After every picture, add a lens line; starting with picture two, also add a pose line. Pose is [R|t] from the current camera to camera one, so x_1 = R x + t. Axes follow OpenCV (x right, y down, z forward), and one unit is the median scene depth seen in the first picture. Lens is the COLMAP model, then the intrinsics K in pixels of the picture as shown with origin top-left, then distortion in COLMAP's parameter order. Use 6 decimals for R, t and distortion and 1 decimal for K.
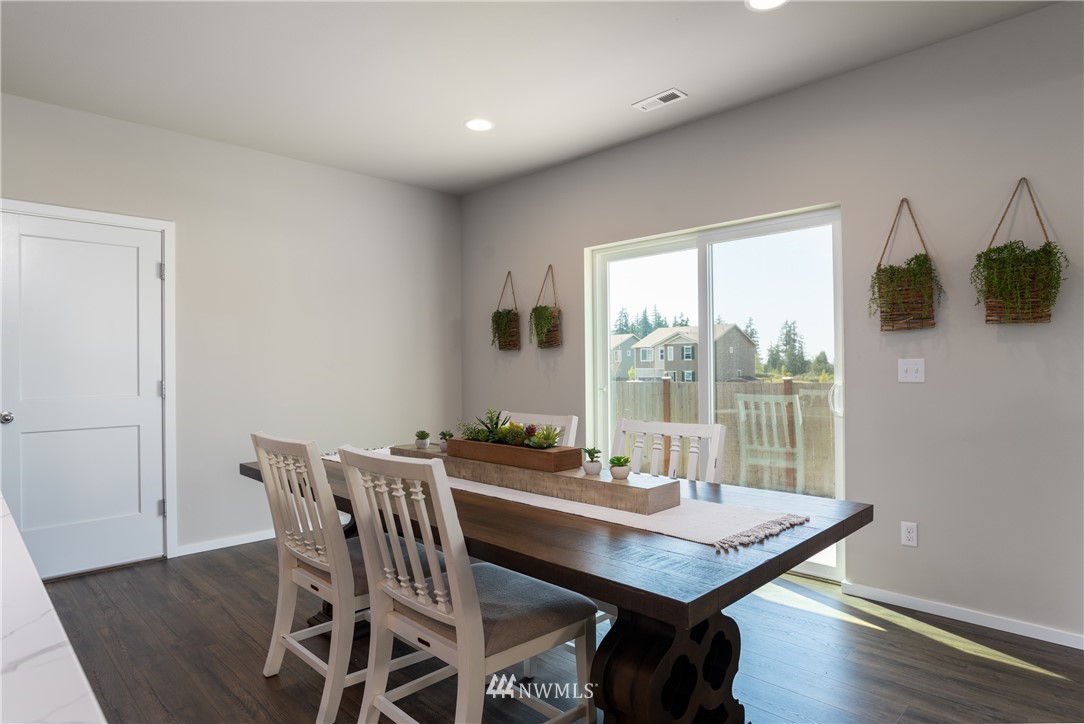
lens RADIAL K [[624.1, 0, 542.0], [0, 624.1, 362.0], [0, 0, 1]] dist [-0.045400, 0.002504]
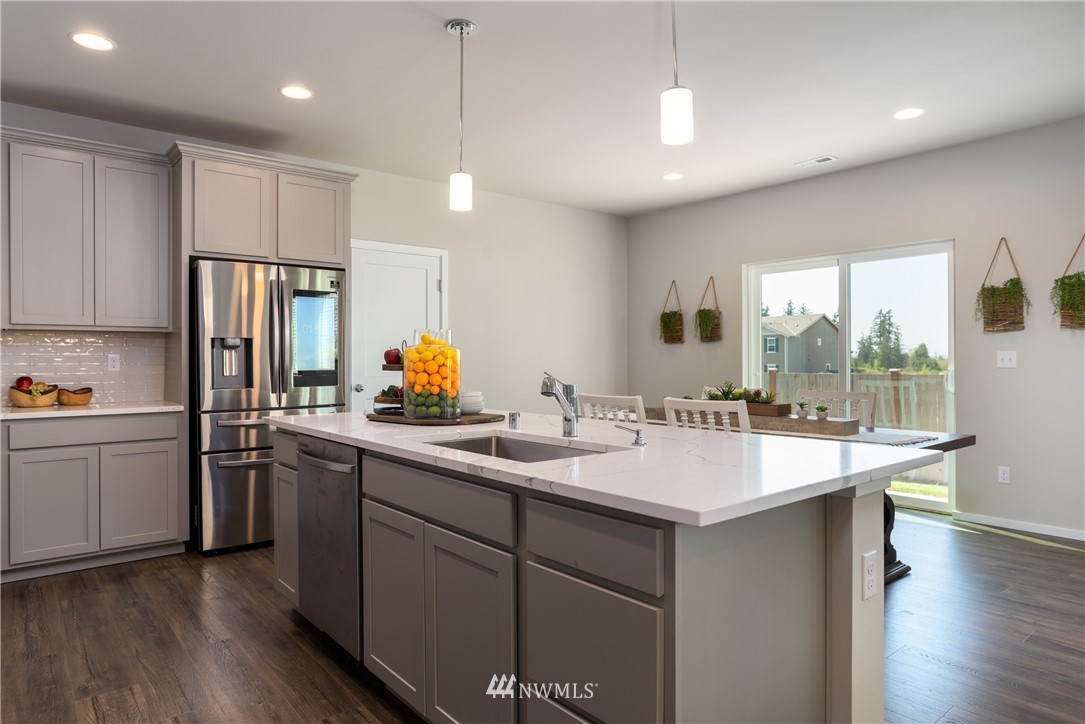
lens RADIAL K [[654.2, 0, 542.5], [0, 654.2, 362.0], [0, 0, 1]] dist [-0.045542, 0.020858]
pose [[0.994196, 0.005613, -0.107438, -0.303150], [-0.004295, 0.999913, 0.012495, 0.005875], [0.107499, -0.011961, 0.994133, -0.586977]]
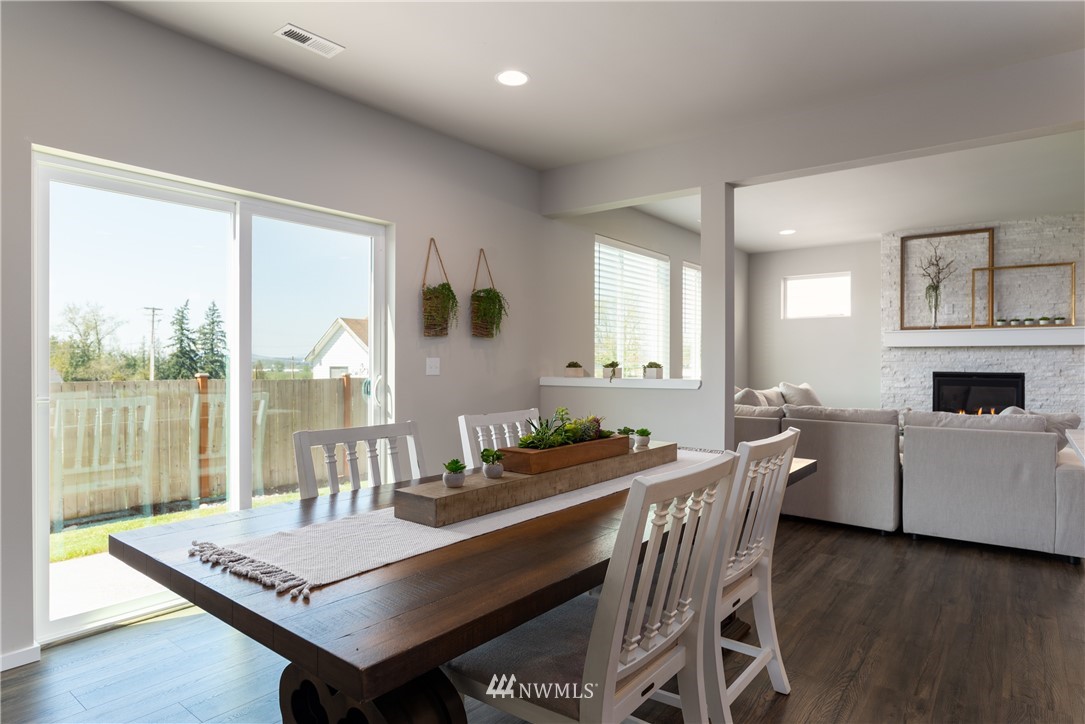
lens RADIAL K [[610.7, 0, 542.5], [0, 610.7, 362.0], [0, 0, 1]] dist [-0.018202, -0.000873]
pose [[-0.108773, 0.012890, 0.993983, -0.741192], [-0.006882, 0.999882, -0.013720, 0.020033], [-0.994043, -0.008333, -0.108671, 0.889847]]
